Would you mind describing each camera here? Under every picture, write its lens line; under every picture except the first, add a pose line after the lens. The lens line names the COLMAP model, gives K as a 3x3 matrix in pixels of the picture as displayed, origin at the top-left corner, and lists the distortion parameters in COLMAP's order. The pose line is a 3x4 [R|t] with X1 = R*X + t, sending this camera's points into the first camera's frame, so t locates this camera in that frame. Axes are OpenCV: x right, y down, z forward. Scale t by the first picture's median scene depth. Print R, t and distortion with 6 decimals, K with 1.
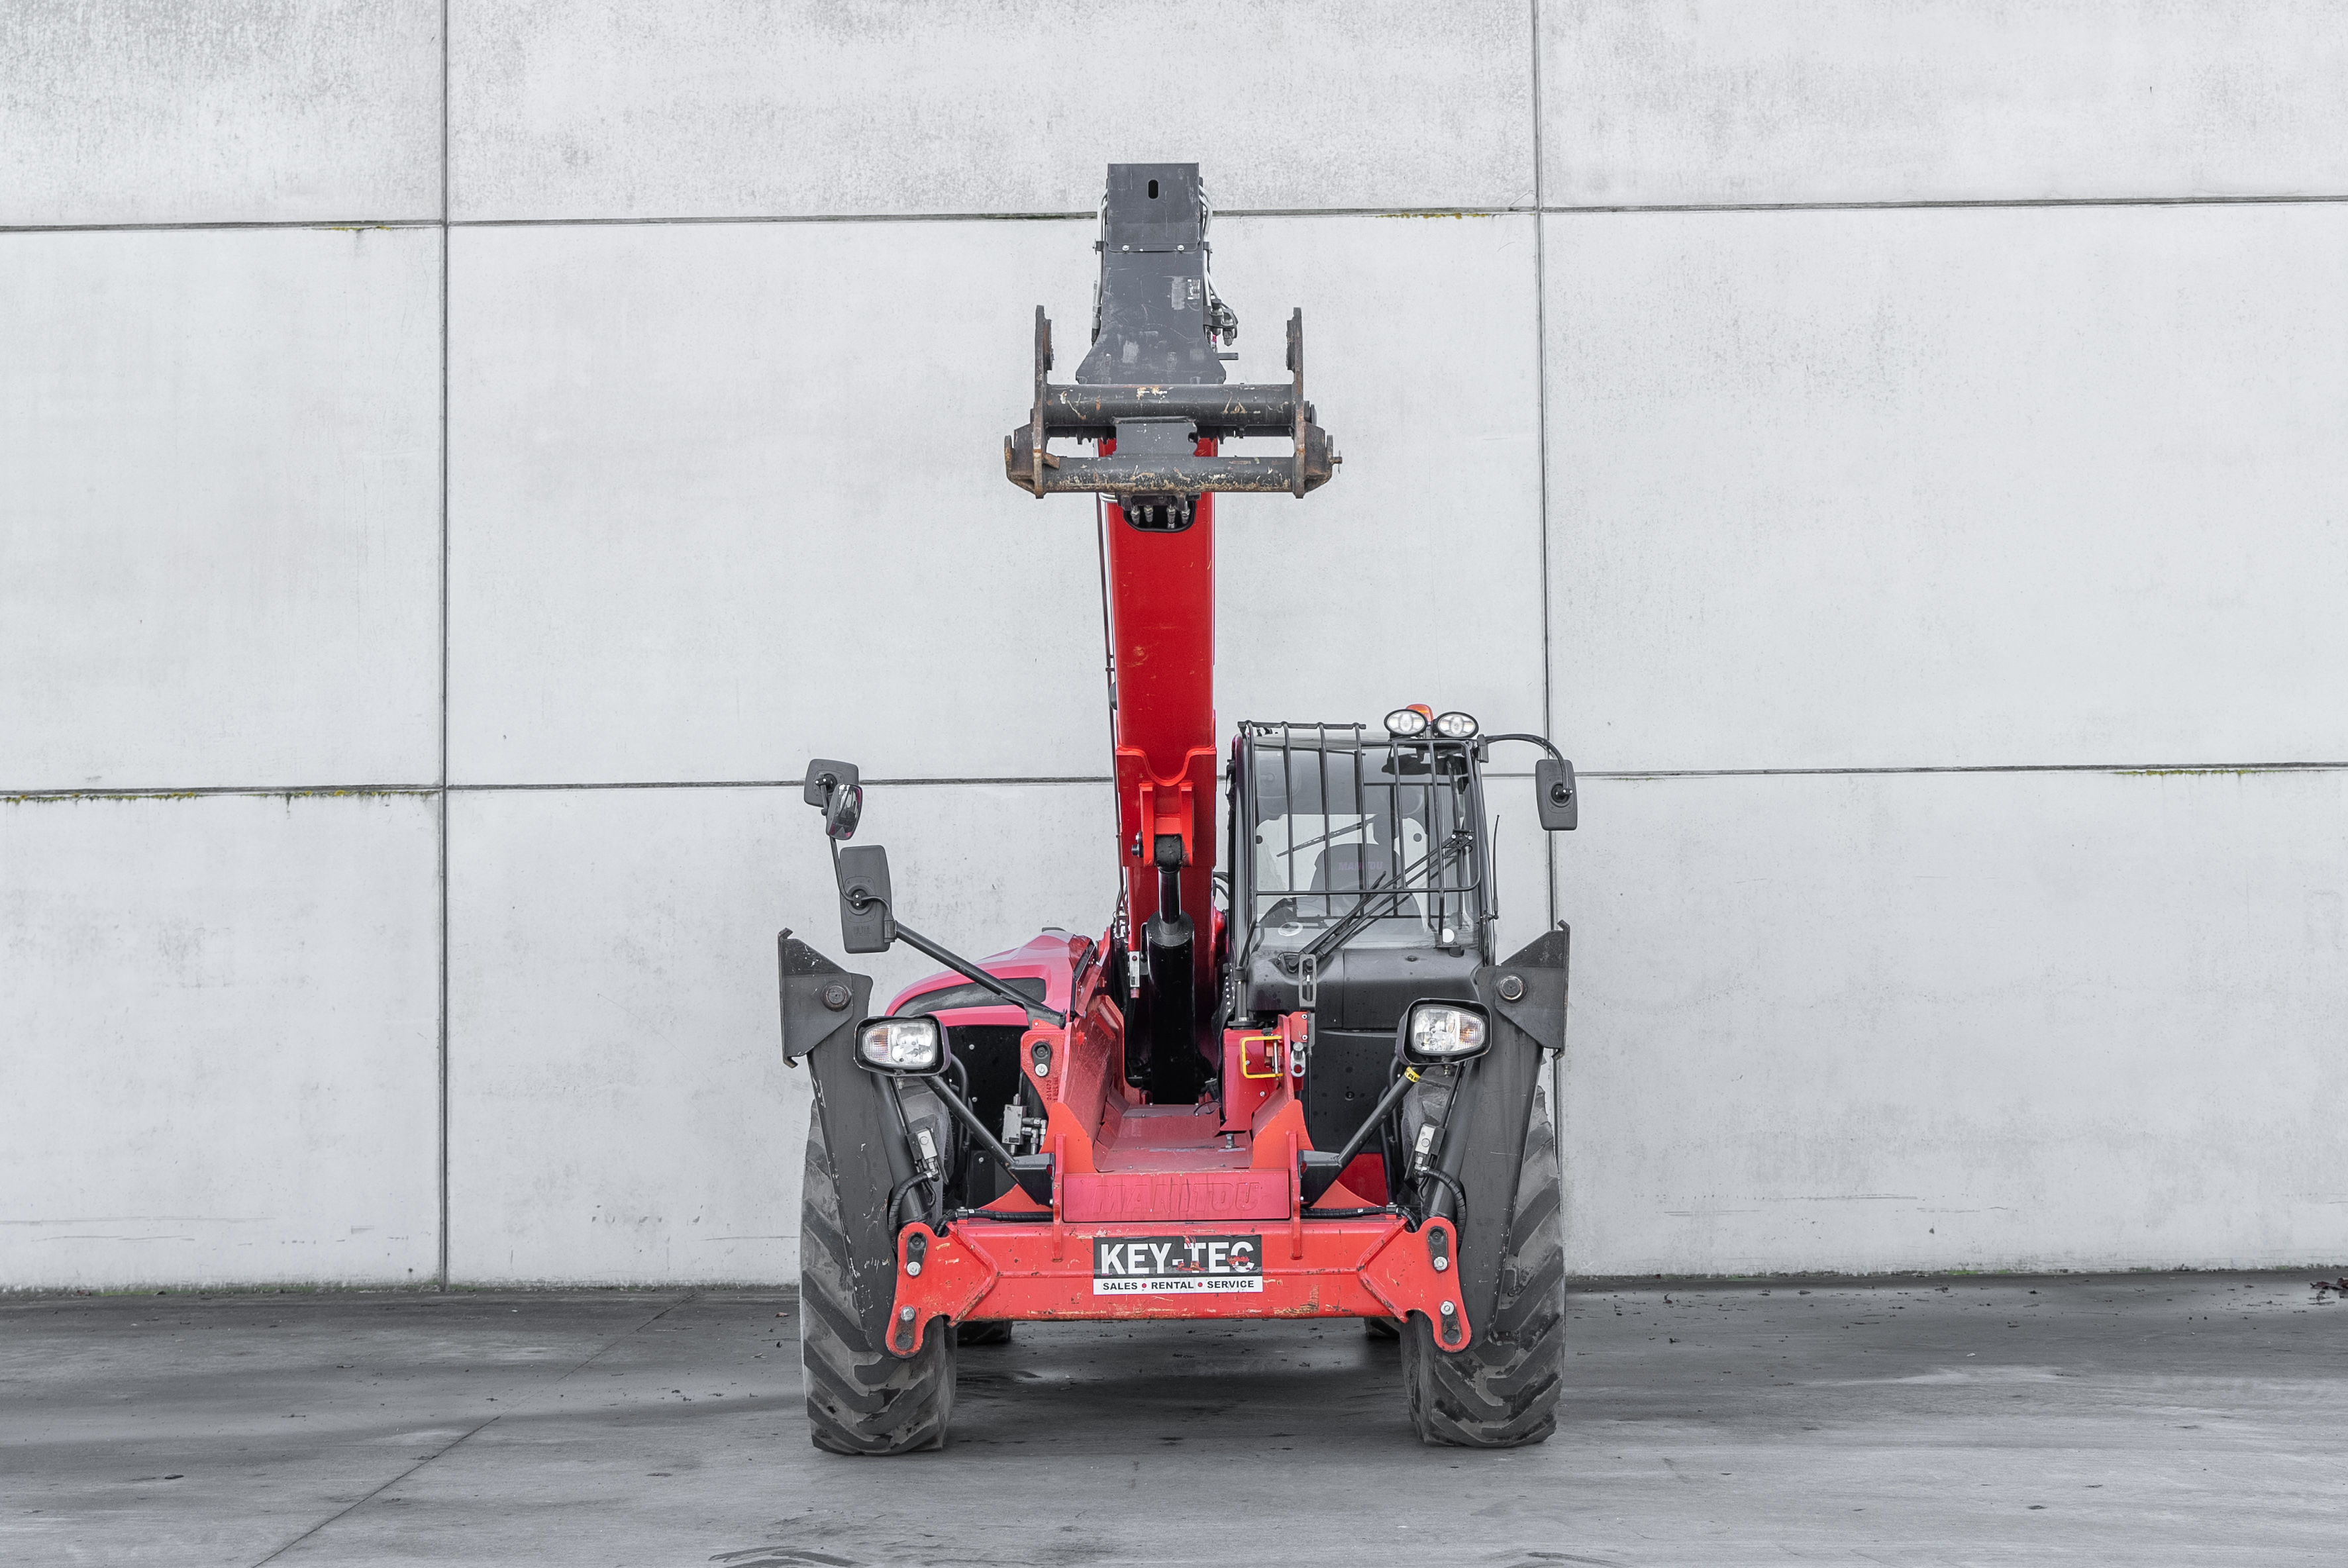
lens RADIAL K [[2671.4, 0, 1191.5], [0, 2671.4, 871.1], [0, 0, 1]] dist [-0.000097, 0.000000]
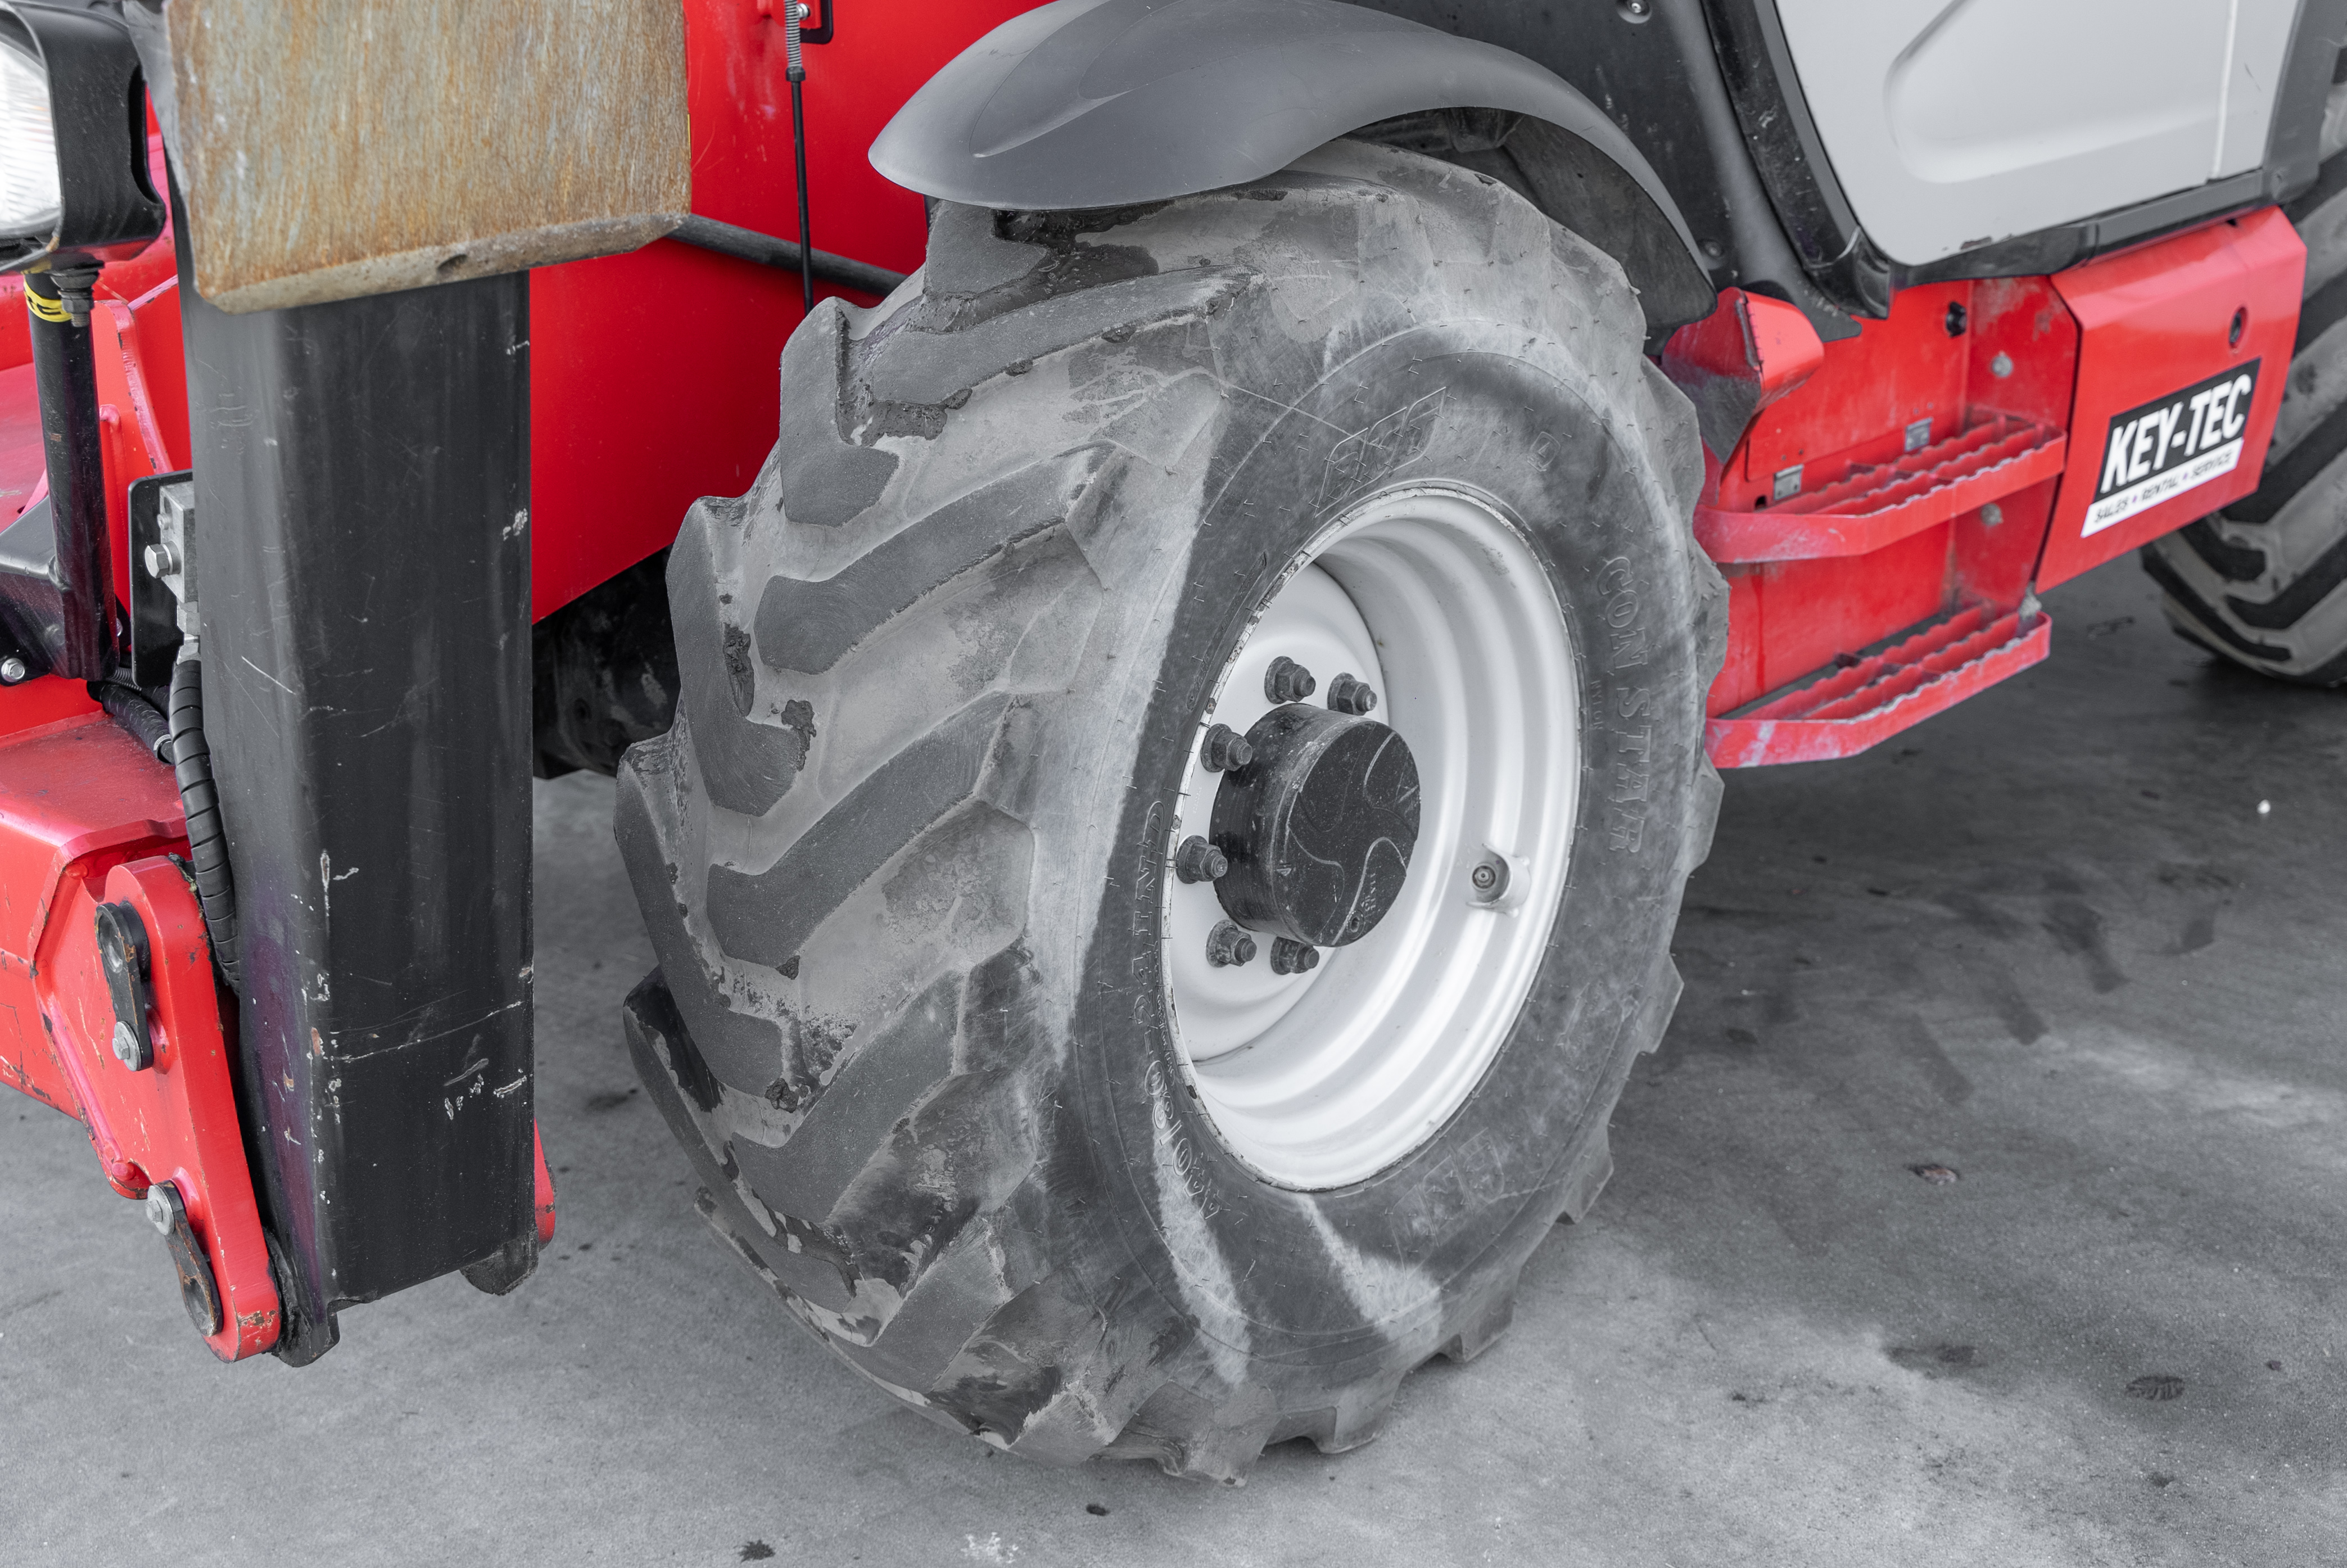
lens RADIAL K [[2951.8, 0, 1180.6], [0, 2951.8, 782.6], [0, 0, 1]] dist [-0.006304, 0.000000]
pose [[0.772956, 0.202806, -0.601173, 0.215382], [0.048827, 0.925711, 0.375068, 0.014529], [0.632579, -0.319264, 0.705631, 0.559653]]
